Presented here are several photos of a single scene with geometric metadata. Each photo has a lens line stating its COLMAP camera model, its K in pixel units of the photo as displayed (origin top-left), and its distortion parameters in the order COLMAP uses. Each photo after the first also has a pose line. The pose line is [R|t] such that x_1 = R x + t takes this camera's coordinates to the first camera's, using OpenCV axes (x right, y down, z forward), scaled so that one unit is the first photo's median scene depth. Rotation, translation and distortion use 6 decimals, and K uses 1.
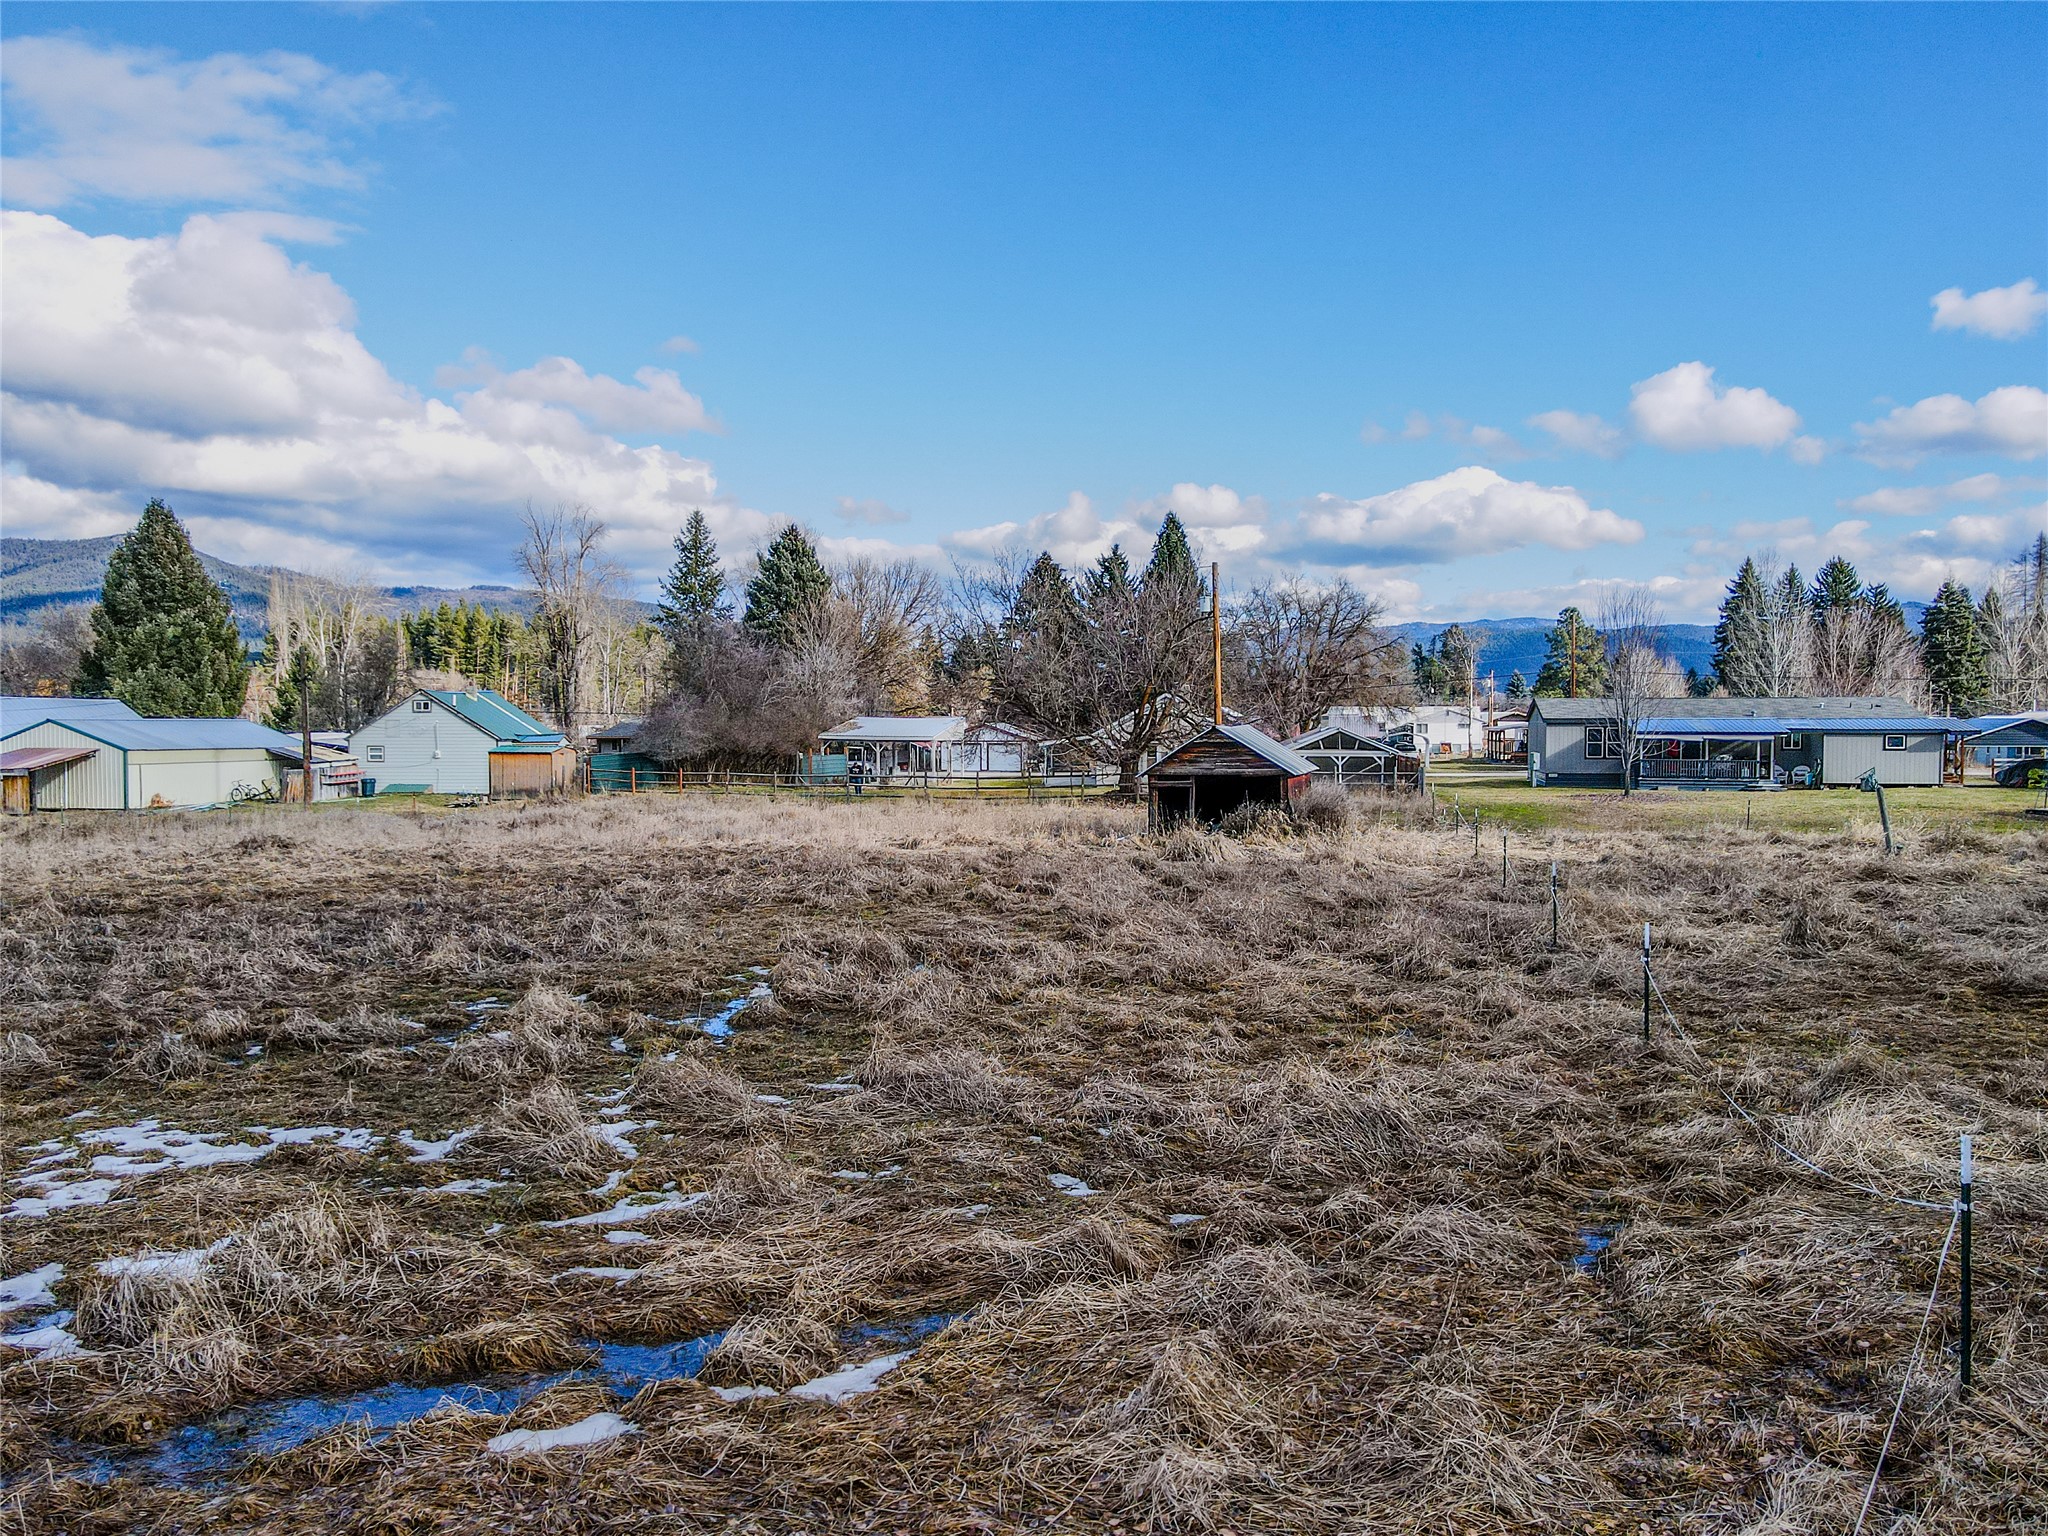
lens RADIAL K [[1502.6, 0, 1018.2], [0, 1502.6, 765.2], [0, 0, 1]] dist [0.011844, 0.013784]
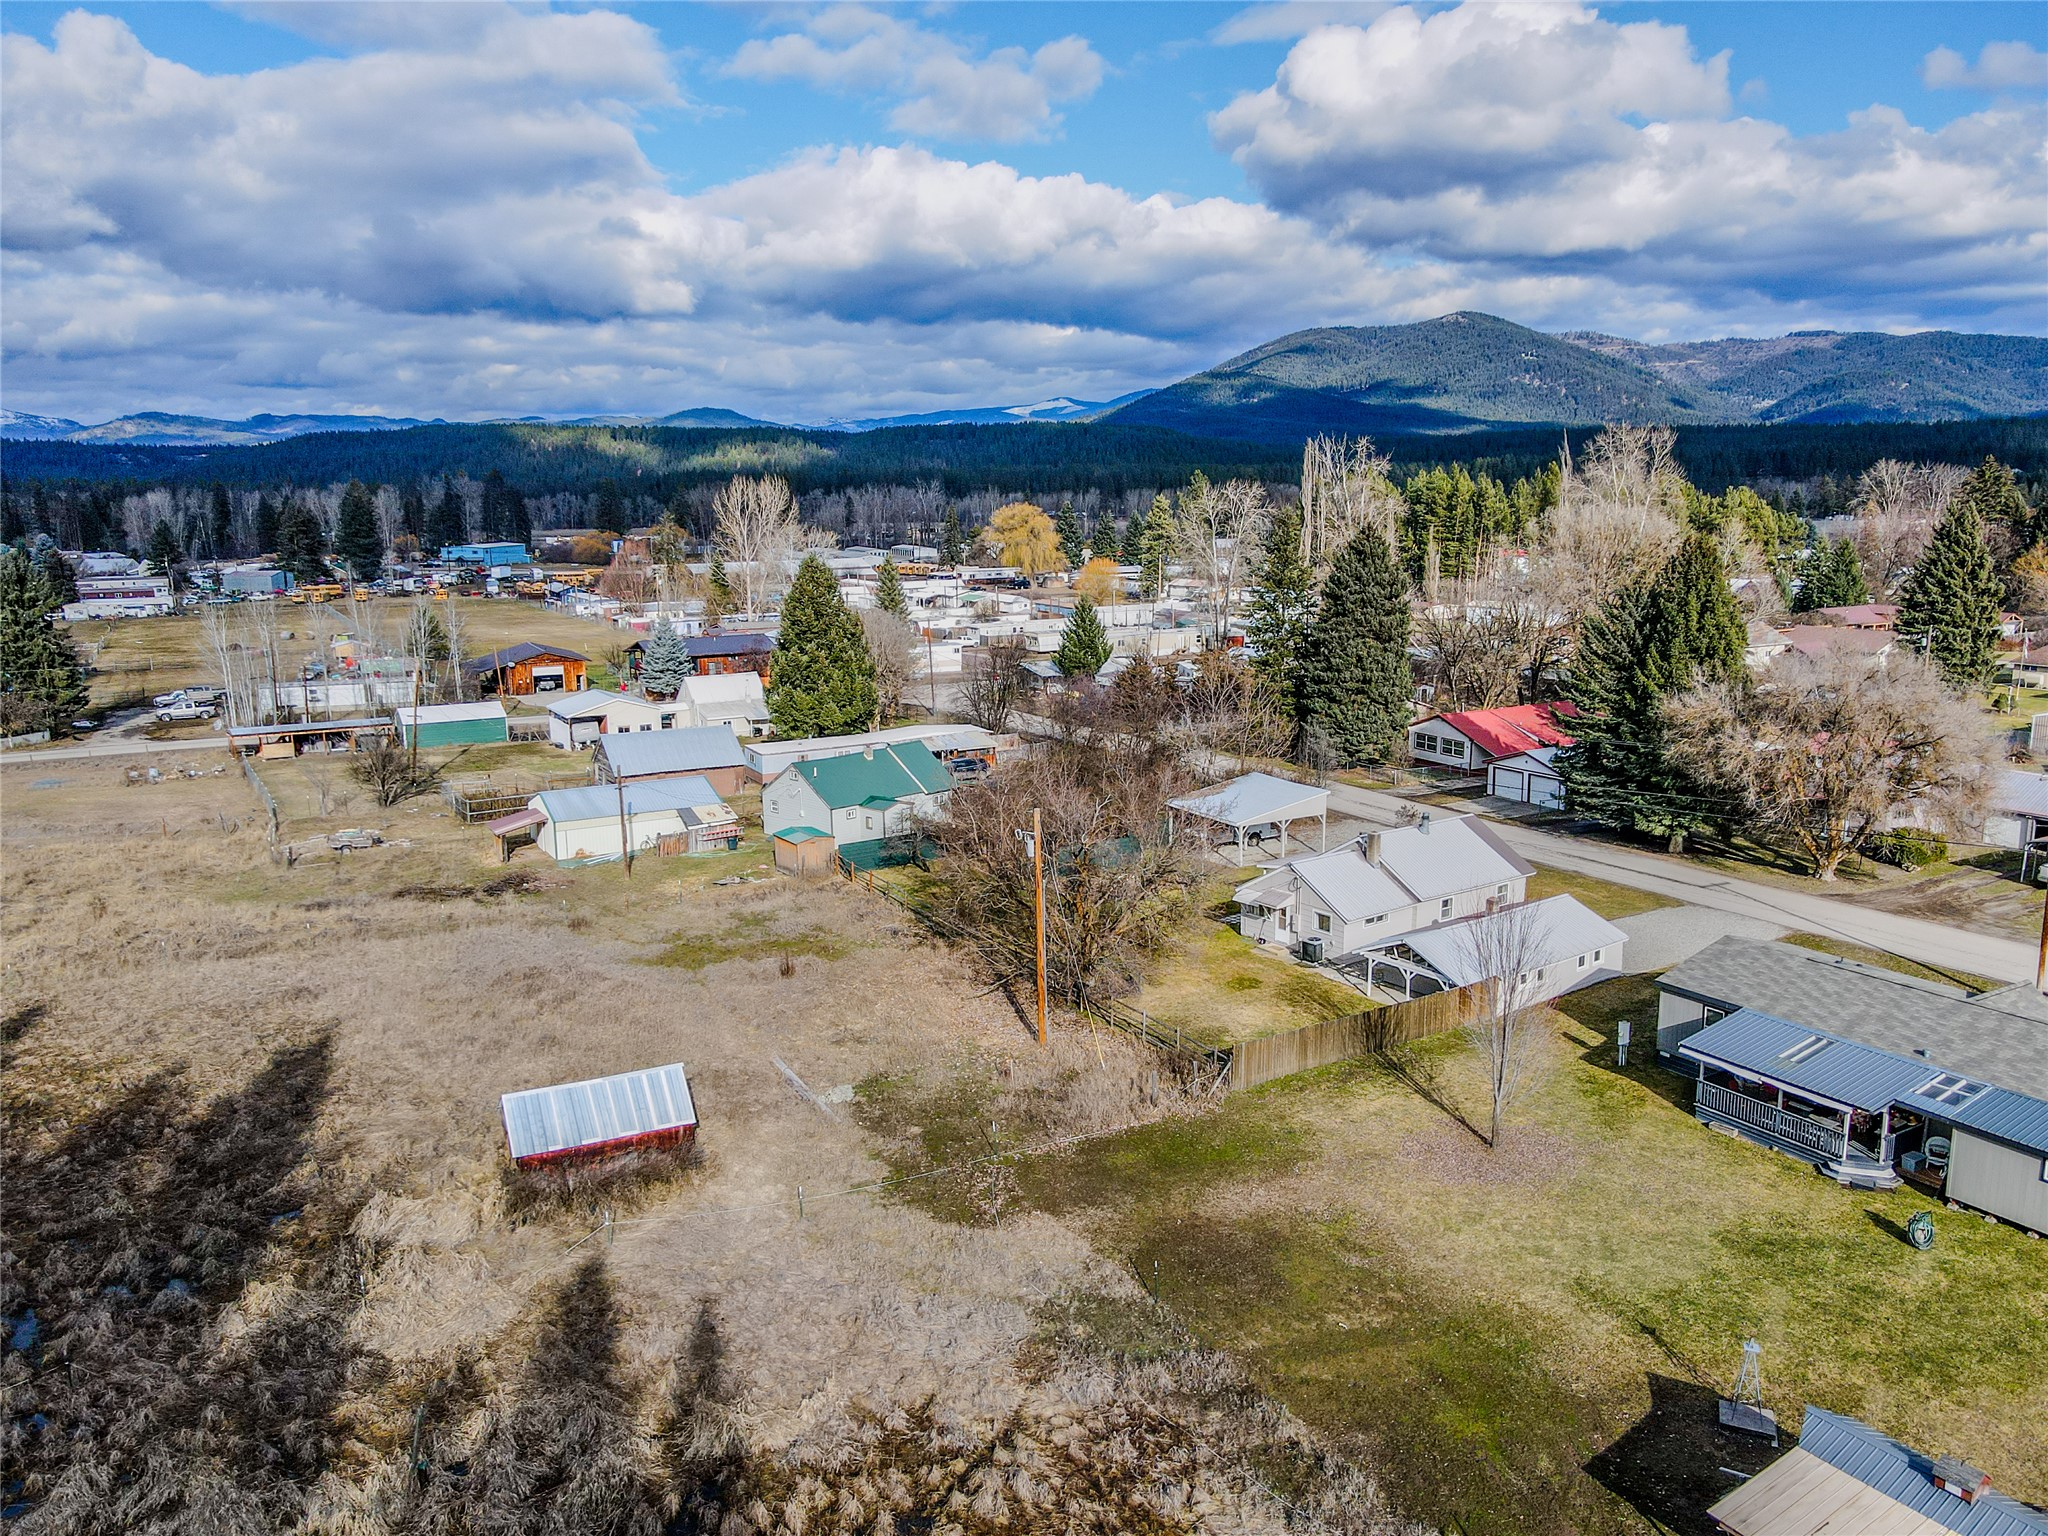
lens RADIAL K [[1502.6, 0, 1018.2], [0, 1502.6, 765.2], [0, 0, 1]] dist [0.011844, 0.013784]
pose [[0.682618, 0.123100, -0.720333, 0.455287], [-0.005414, 0.986535, 0.163461, -0.179117], [0.730755, -0.107681, 0.674093, 0.172174]]
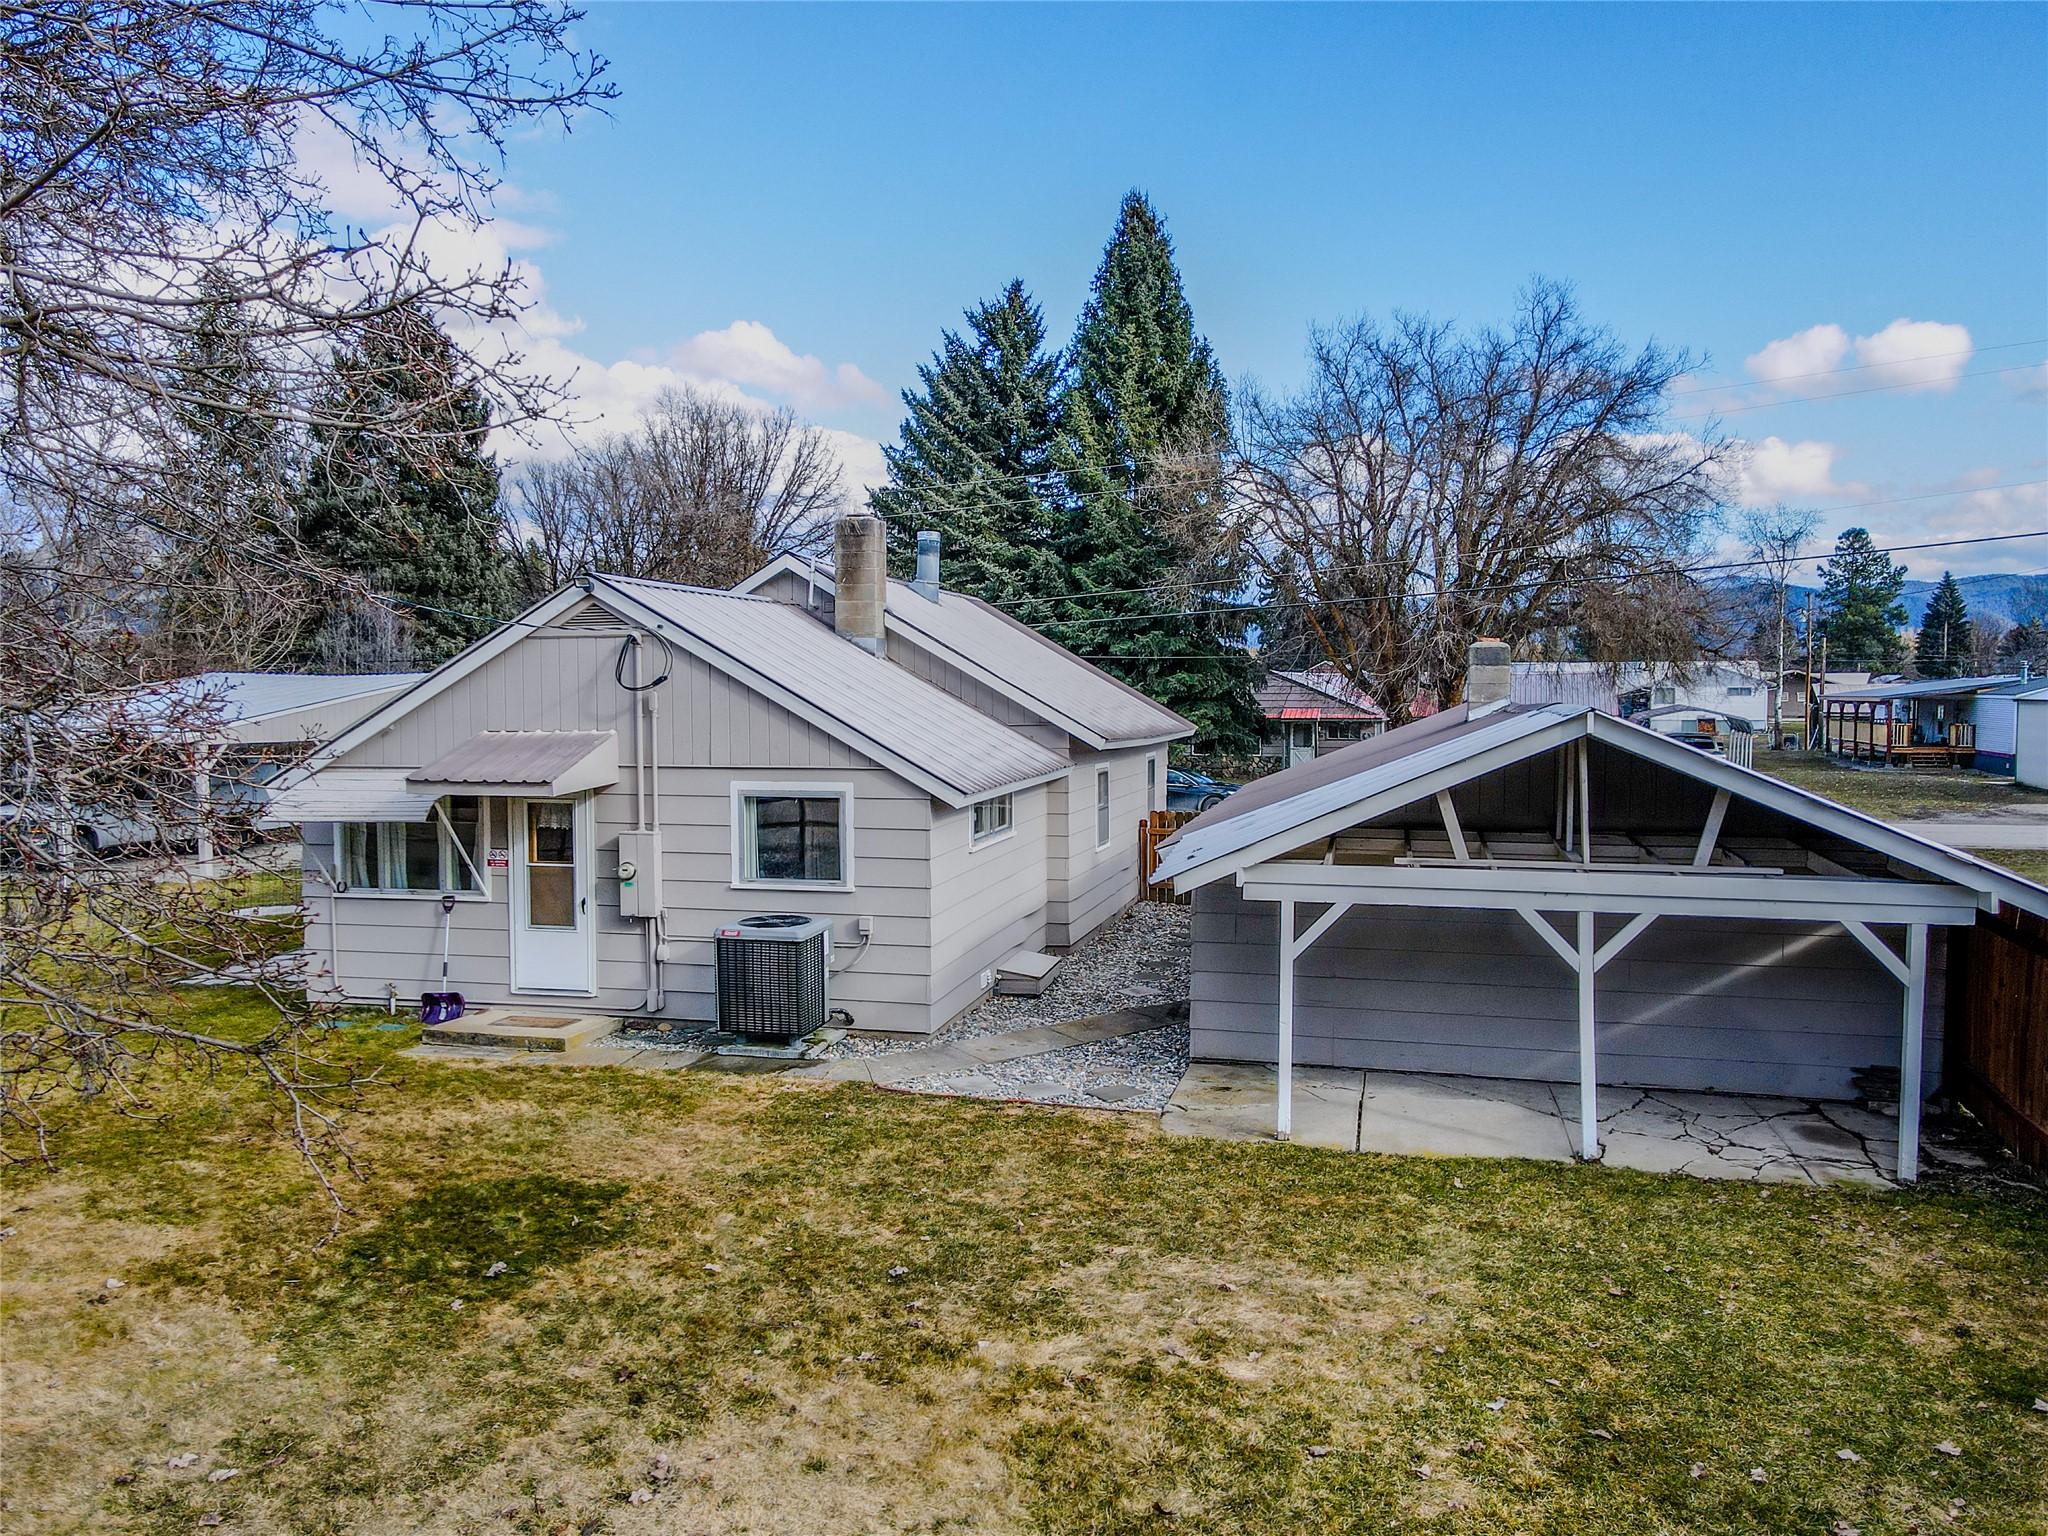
lens RADIAL K [[1502.6, 0, 1018.2], [0, 1502.6, 765.2], [0, 0, 1]] dist [0.011844, 0.013784]
pose [[0.993392, 0.001955, -0.114751, 0.118970], [0.000488, 0.999774, 0.021253, -0.015374], [0.114766, -0.021169, 0.993167, 0.573362]]
